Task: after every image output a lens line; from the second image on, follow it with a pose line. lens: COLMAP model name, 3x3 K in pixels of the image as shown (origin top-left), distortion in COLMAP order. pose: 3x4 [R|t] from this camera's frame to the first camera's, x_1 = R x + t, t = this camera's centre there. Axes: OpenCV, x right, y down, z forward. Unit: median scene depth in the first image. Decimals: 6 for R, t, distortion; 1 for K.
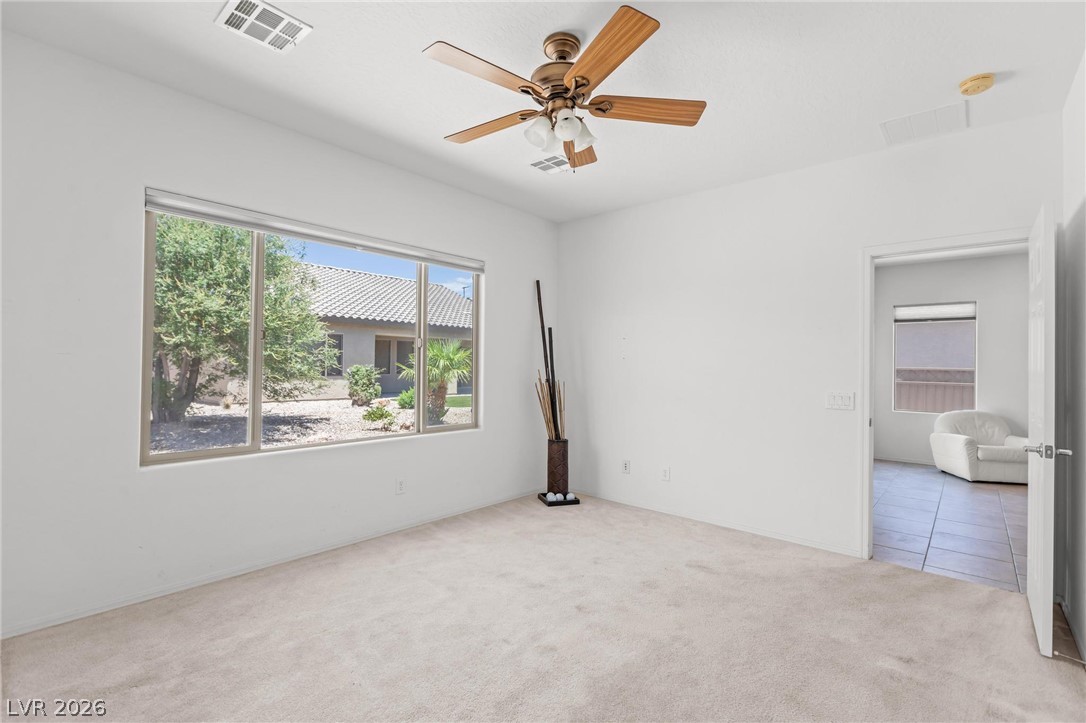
lens RADIAL K [[497.4, 0, 543.3], [0, 497.4, 361.1], [0, 0, 1]] dist [-0.006546, 0.001006]
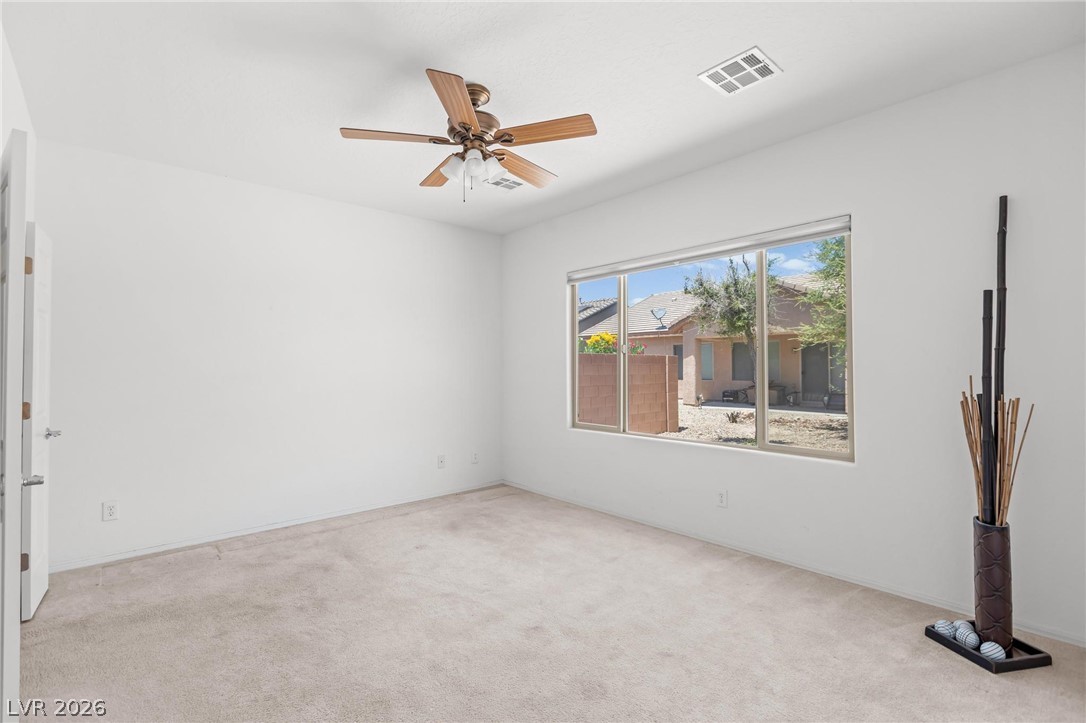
lens RADIAL K [[497.4, 0, 543.2], [0, 497.4, 366.9], [0, 0, 1]] dist [-0.006546, 0.001006]
pose [[-0.120337, -0.013469, -0.992642, 0.684008], [0.007295, 0.999869, -0.014452, 0.012906], [0.992706, -0.008980, -0.120223, 0.770933]]
